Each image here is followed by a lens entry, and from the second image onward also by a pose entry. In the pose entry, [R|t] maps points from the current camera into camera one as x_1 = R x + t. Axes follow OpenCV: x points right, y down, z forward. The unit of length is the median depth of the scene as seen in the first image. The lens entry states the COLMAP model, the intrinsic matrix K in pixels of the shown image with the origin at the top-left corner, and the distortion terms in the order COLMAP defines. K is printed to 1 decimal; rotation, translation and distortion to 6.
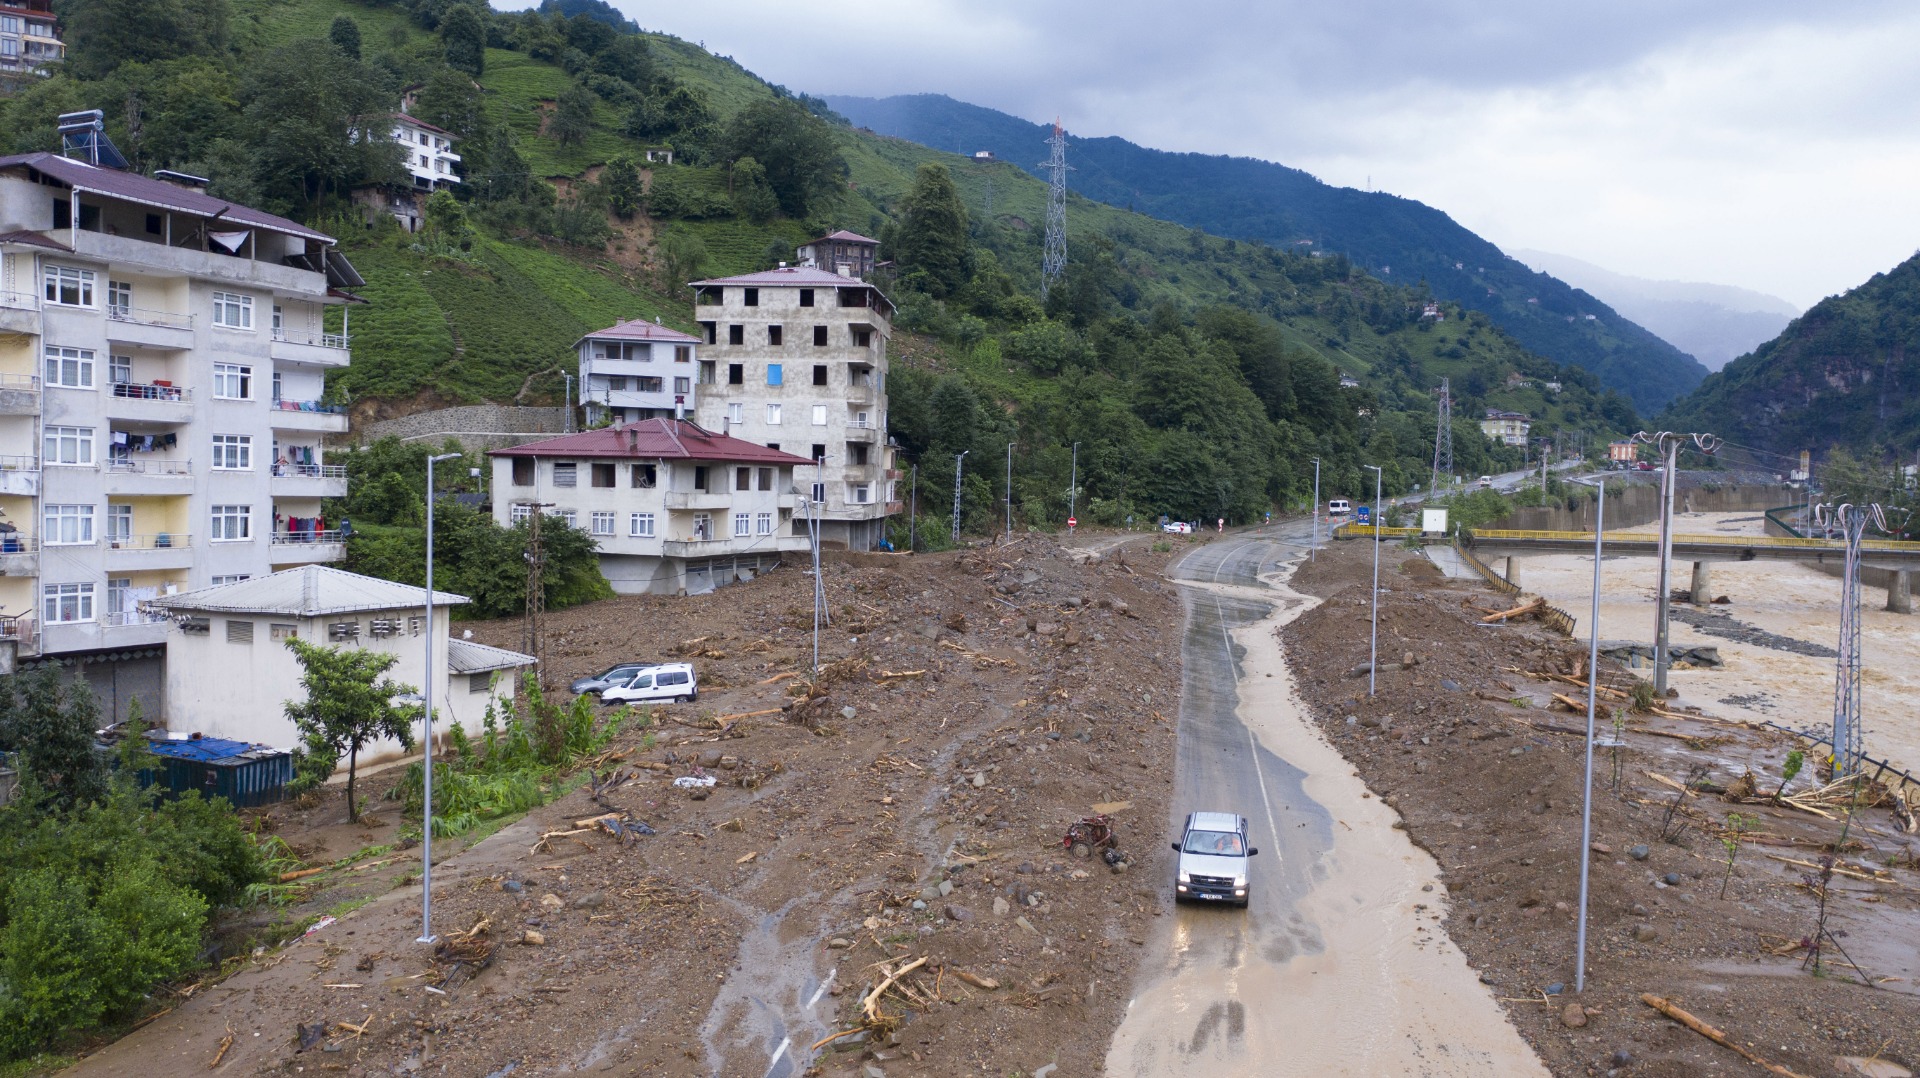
lens RADIAL K [[1525.6, 0, 960.9], [0, 1525.6, 539.1], [0, 0, 1]] dist [-0.011067, 0.010827]
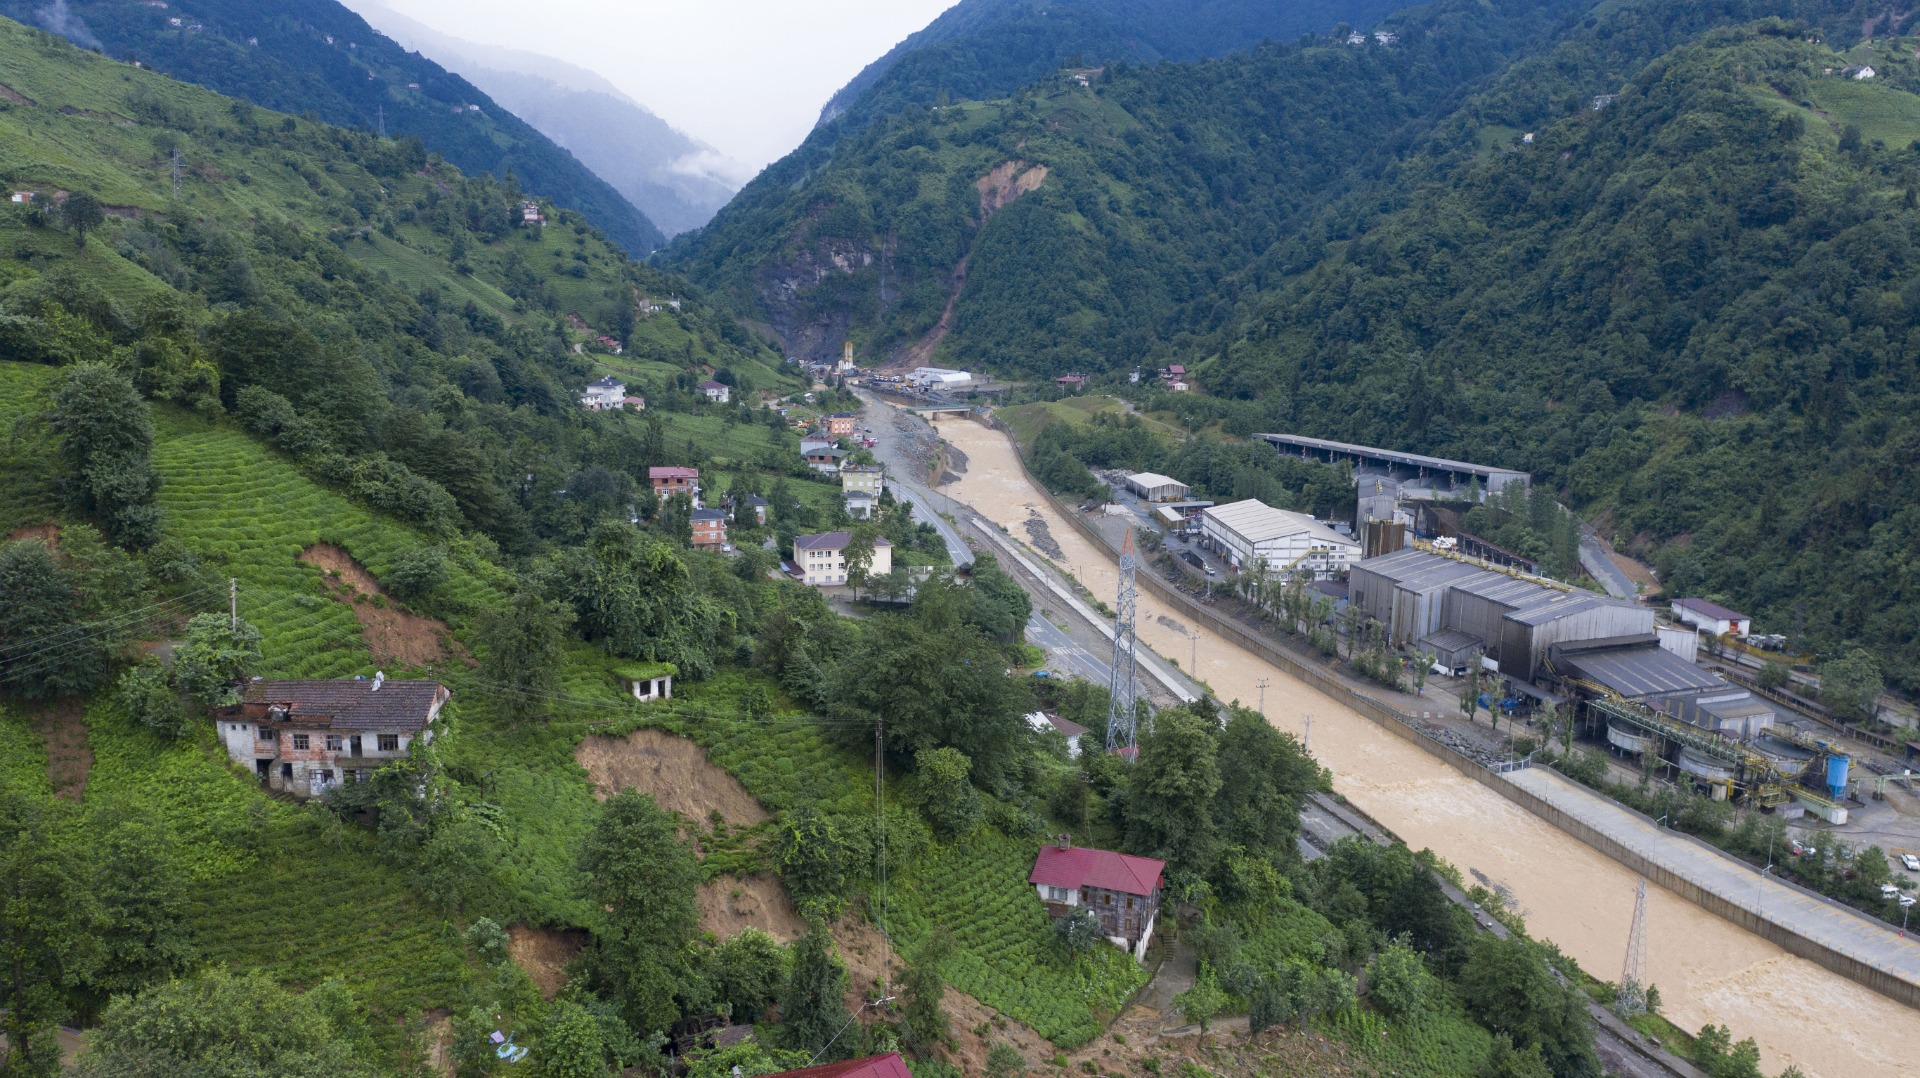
lens RADIAL K [[1525.6, 0, 960.3], [0, 1525.6, 533.4], [0, 0, 1]] dist [-0.011067, 0.010827]
pose [[0.731191, -0.134064, 0.668869, -0.138016], [0.021592, 0.984556, 0.173735, -0.114422], [-0.681831, -0.112591, 0.722793, 0.147326]]
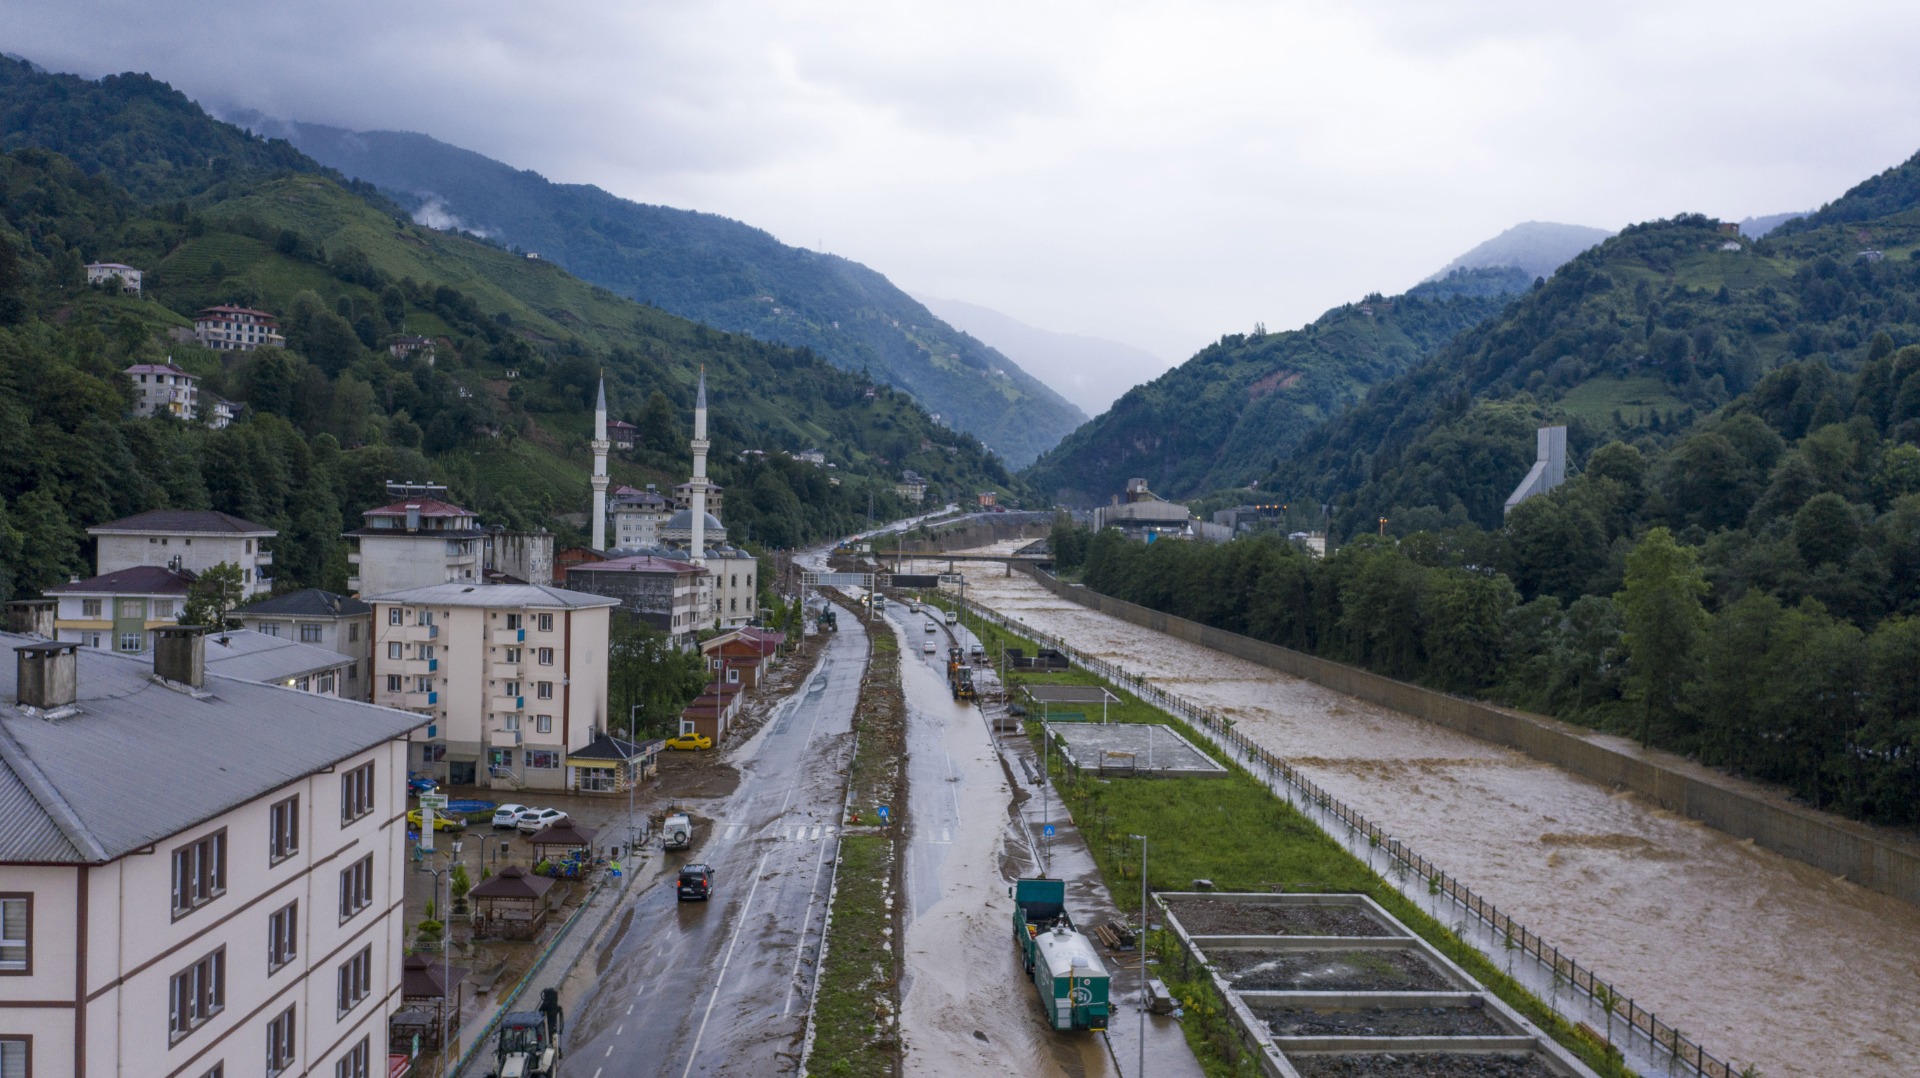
lens RADIAL K [[1525.6, 0, 972.5], [0, 1525.6, 532.7], [0, 0, 1]] dist [-0.011067, 0.010827]
pose [[0.934747, 0.001164, 0.355311, -0.100435], [0.004763, 0.999864, -0.015808, 0.001168], [-0.355281, 0.016469, 0.934615, -0.337937]]
